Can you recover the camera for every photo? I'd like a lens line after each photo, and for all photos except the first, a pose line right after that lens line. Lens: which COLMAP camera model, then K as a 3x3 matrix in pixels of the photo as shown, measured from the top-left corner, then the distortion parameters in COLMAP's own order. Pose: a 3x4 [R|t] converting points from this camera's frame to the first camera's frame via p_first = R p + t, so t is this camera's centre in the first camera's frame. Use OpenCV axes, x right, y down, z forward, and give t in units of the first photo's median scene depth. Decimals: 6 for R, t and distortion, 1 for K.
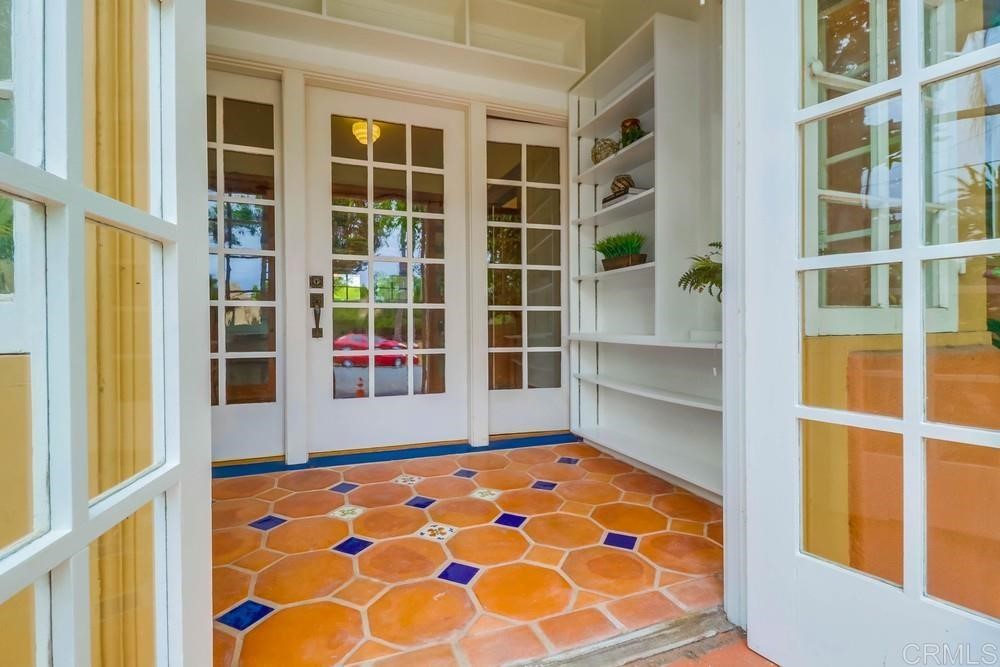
lens RADIAL K [[474.6, 0, 493.1], [0, 474.6, 331.1], [0, 0, 1]] dist [0.004333, -0.014405]
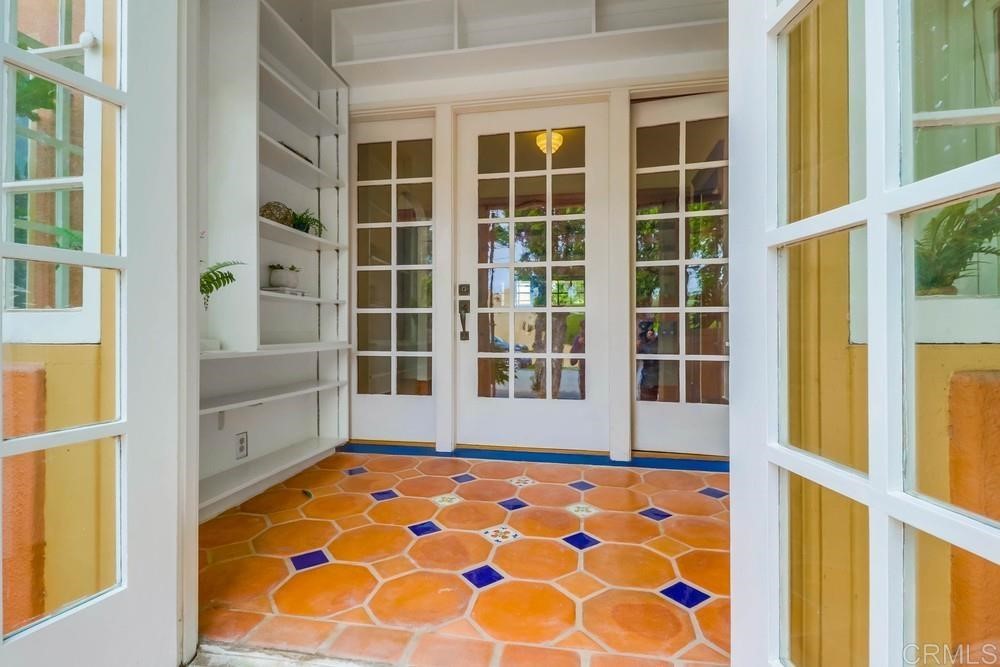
lens RADIAL K [[494.1, 0, 552.2], [0, 494.1, 332.9], [0, 0, 1]] dist [0.000815, -0.012177]
pose [[0.851947, 0.002892, -0.523620, 0.433722], [-0.007244, 0.999954, -0.006264, 0.002624], [0.523578, 0.009130, 0.851929, 0.136057]]
